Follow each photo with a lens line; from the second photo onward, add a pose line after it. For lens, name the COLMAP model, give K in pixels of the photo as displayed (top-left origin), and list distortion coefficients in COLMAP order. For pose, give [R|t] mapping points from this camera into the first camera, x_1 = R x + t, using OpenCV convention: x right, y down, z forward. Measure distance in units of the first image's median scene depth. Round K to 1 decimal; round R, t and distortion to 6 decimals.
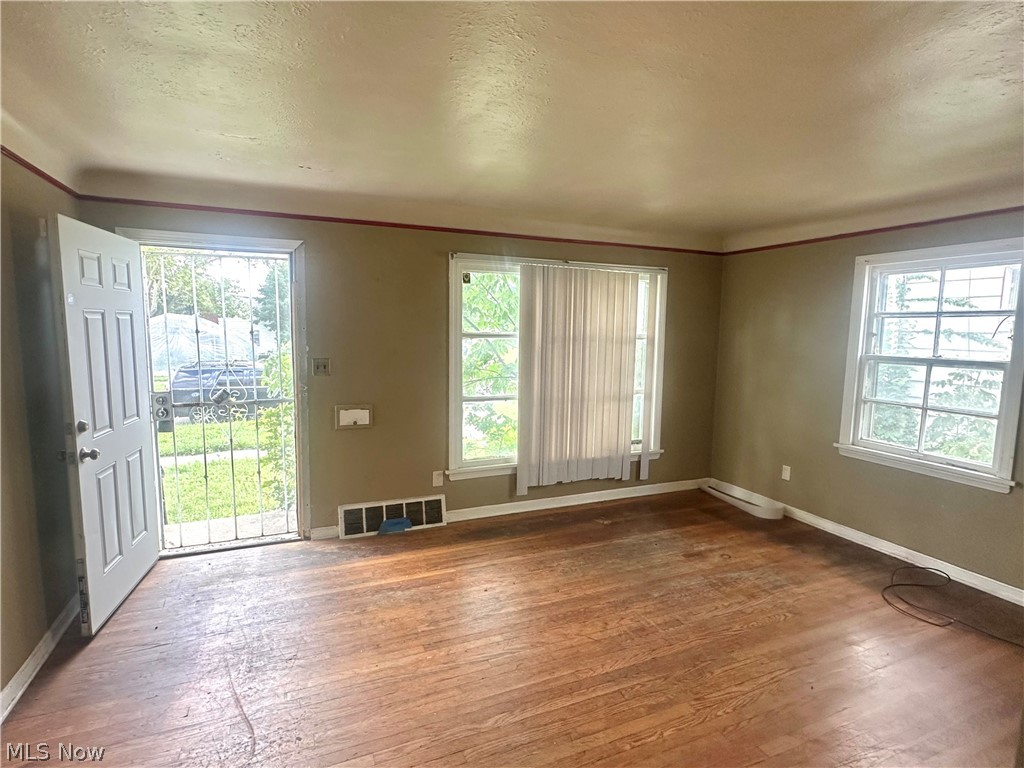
lens RADIAL K [[525.0, 0, 513.4], [0, 525.0, 382.7], [0, 0, 1]] dist [0.000430, -0.001256]
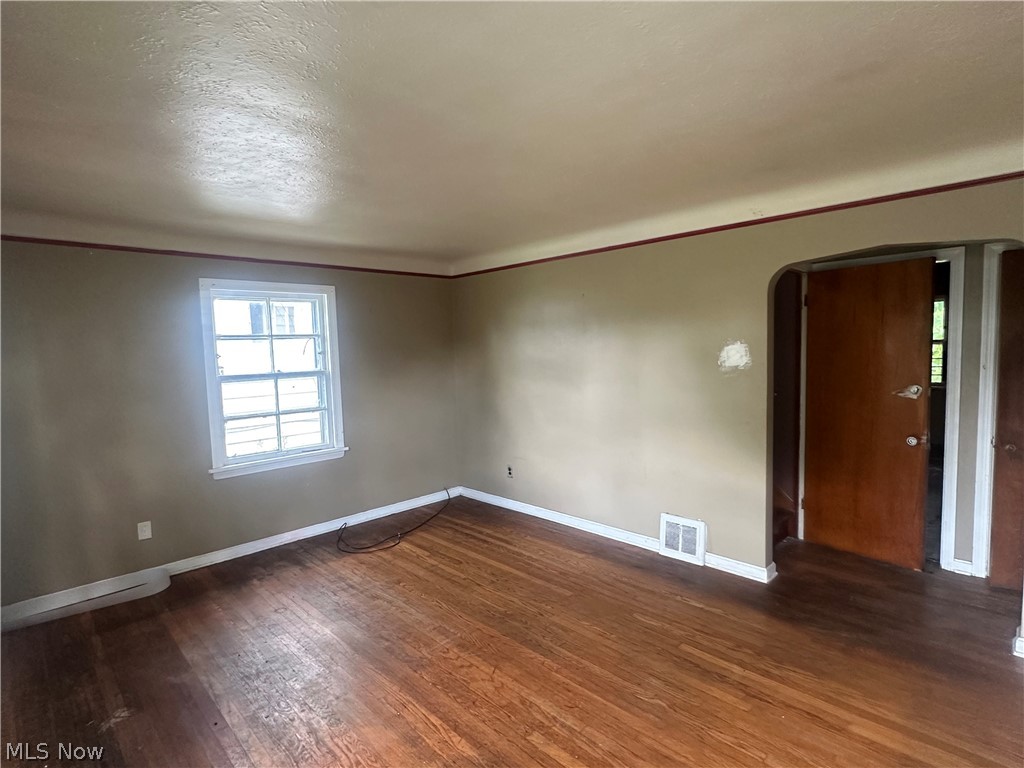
lens RADIAL K [[525.0, 0, 508.8], [0, 525.0, 388.0], [0, 0, 1]] dist [0.000430, -0.001256]
pose [[-0.357052, -0.078767, 0.930758, -0.521489], [0.122081, 0.983956, 0.130101, -0.102237], [-0.926073, 0.160080, -0.341707, 0.897756]]
